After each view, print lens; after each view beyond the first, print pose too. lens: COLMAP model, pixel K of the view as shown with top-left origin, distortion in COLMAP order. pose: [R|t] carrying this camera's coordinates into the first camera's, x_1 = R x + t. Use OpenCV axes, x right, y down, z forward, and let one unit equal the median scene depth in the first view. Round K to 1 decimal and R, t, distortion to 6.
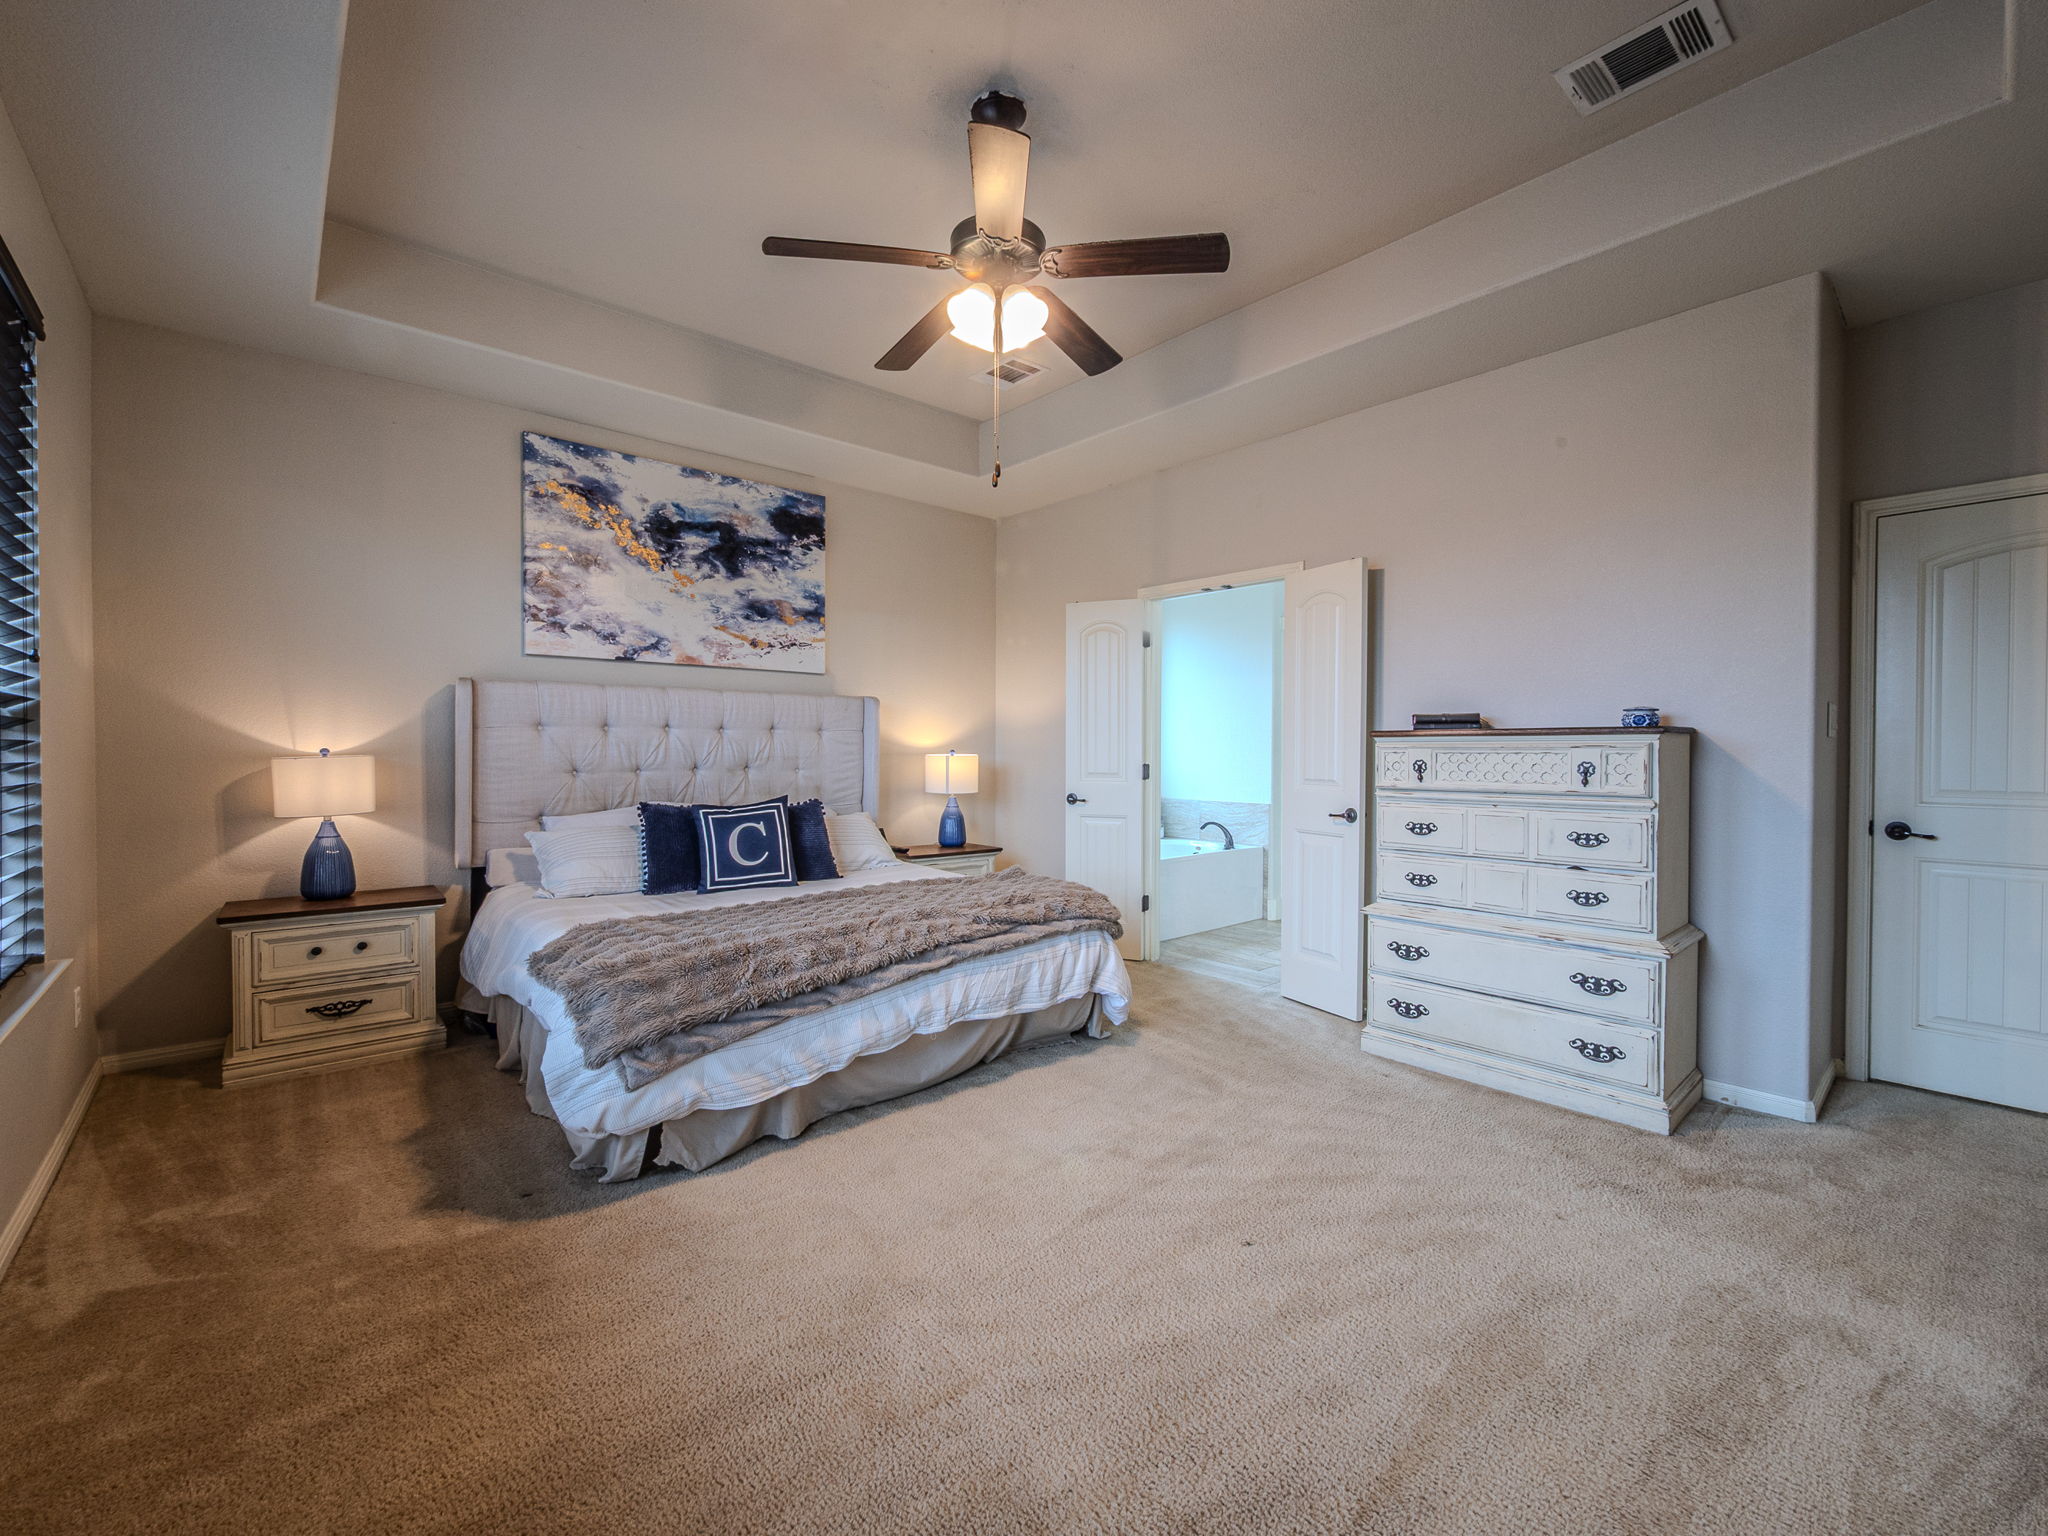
lens RADIAL K [[868.3, 0, 1021.0], [0, 868.3, 759.3], [0, 0, 1]] dist [-0.000621, -0.000256]
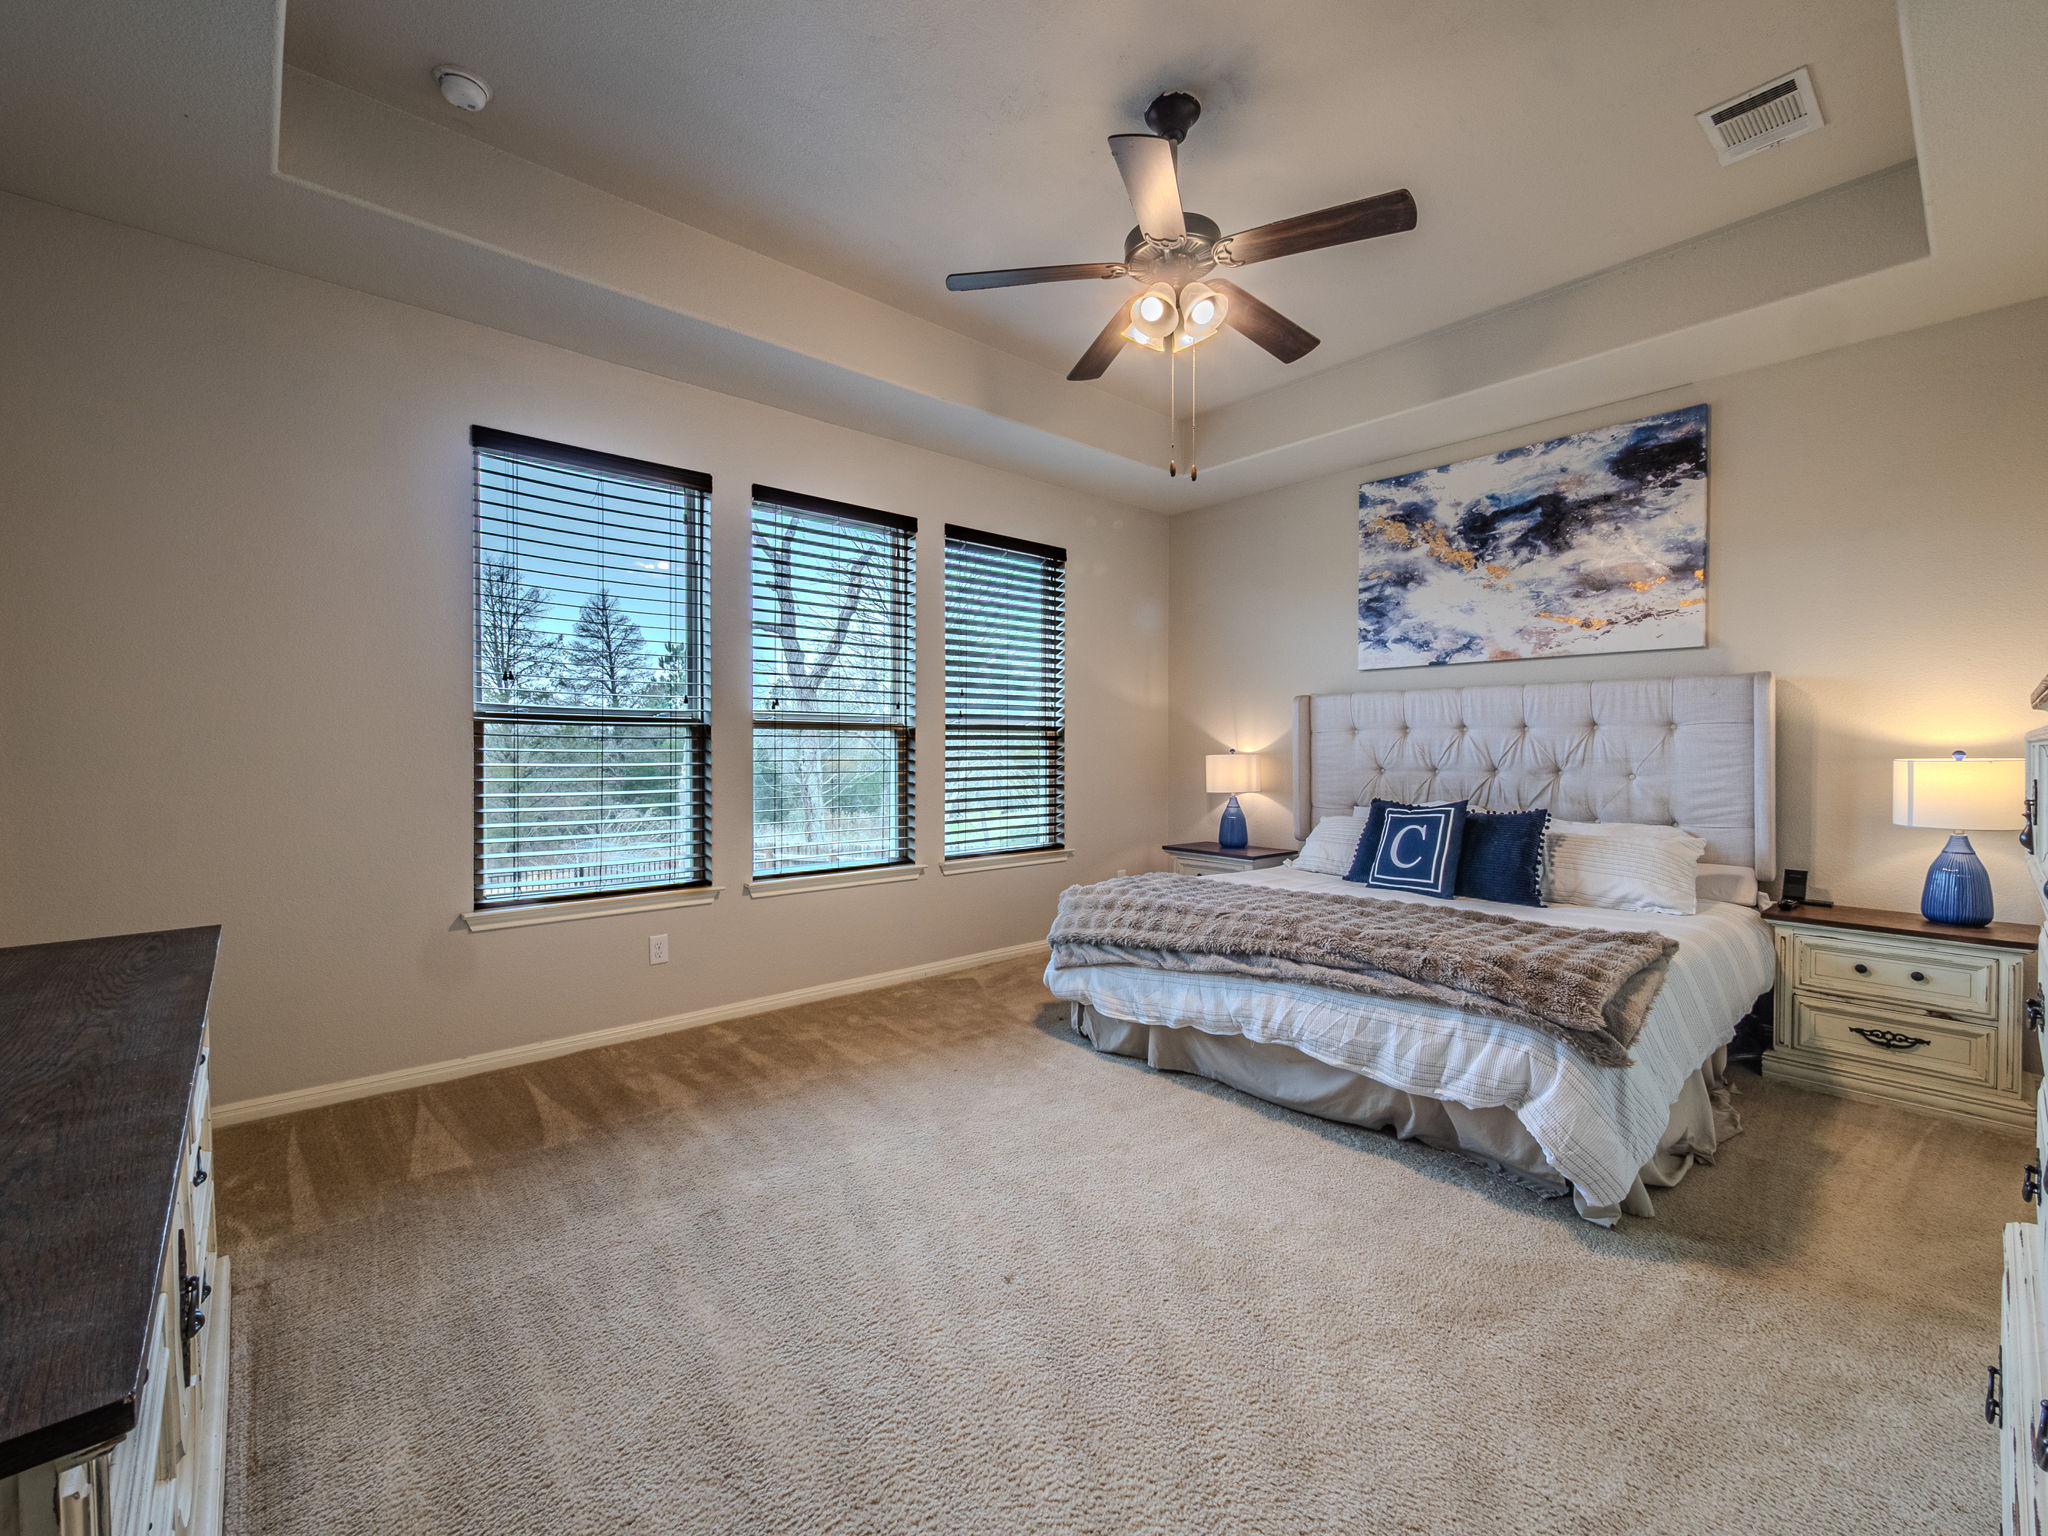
lens RADIAL K [[868.3, 0, 1021.0], [0, 868.3, 759.3], [0, 0, 1]] dist [-0.000621, -0.000256]
pose [[0.003421, 0.009647, -0.999948, 0.592363], [-0.012181, 0.999880, 0.009605, -0.004228], [0.999920, 0.012147, 0.003538, 0.499946]]
